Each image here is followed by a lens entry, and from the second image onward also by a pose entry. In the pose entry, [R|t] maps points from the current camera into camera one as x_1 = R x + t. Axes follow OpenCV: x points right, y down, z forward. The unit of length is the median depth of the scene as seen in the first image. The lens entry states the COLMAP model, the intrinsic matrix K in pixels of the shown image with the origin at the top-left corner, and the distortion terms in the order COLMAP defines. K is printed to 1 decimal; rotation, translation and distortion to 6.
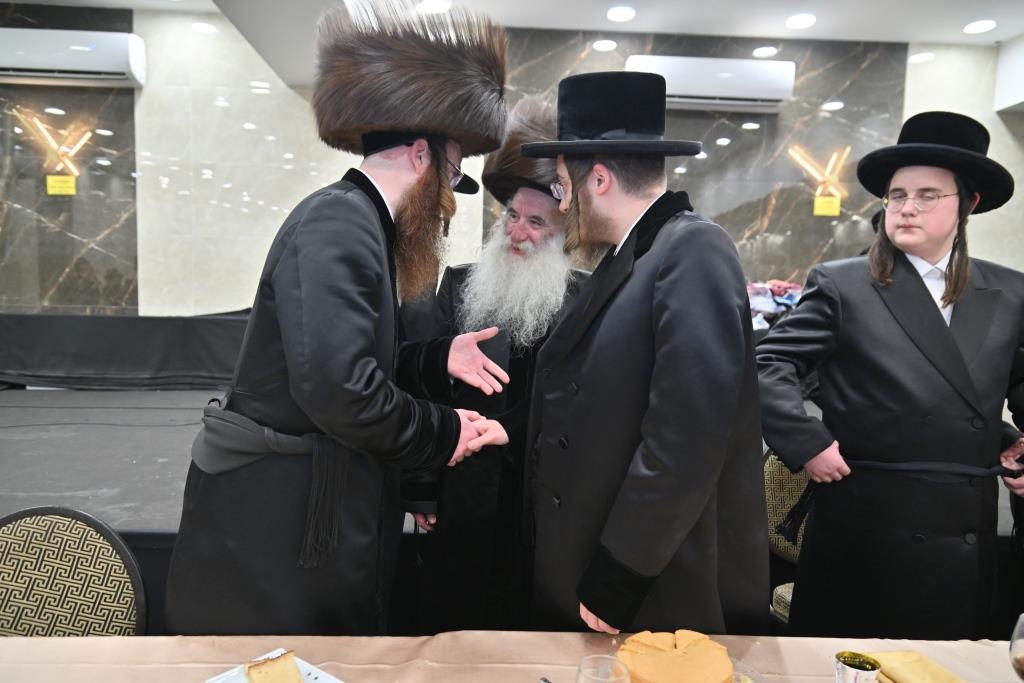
lens RADIAL K [[688.2, 0, 512.1], [0, 688.2, 334.1], [0, 0, 1]] dist [0.023125, -0.004313]
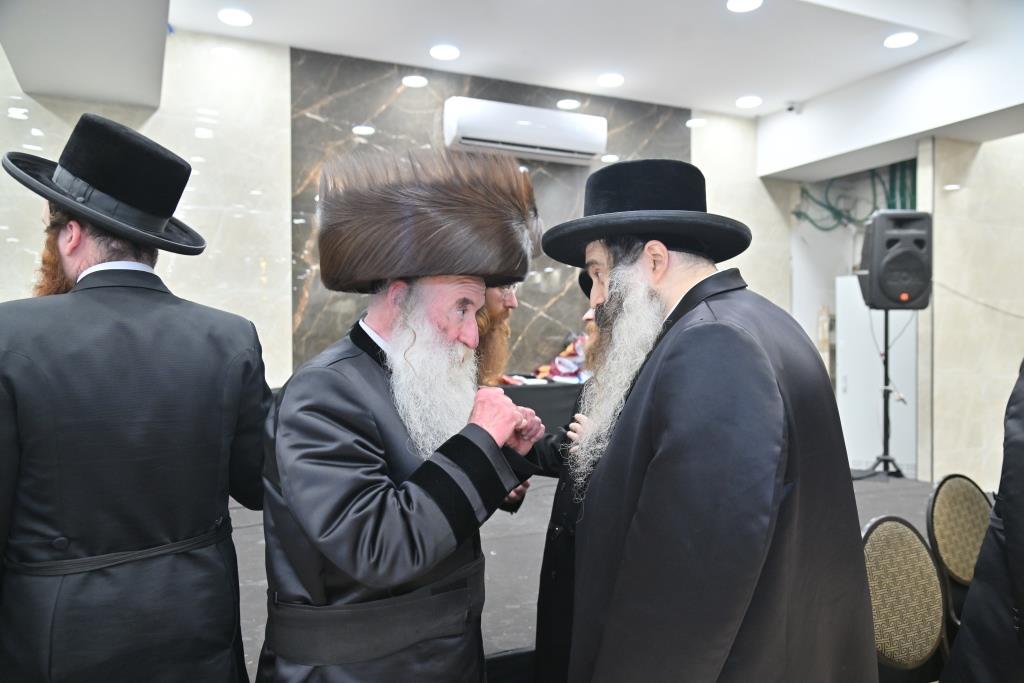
lens RADIAL K [[810.7, 0, 515.3], [0, 810.7, 336.8], [0, 0, 1]] dist [0.011352, 0.004473]
pose [[0.916248, -0.026386, 0.399741, -0.192906], [0.056678, 0.996330, -0.064149, -0.003470], [-0.396581, 0.081433, 0.914381, -0.011124]]
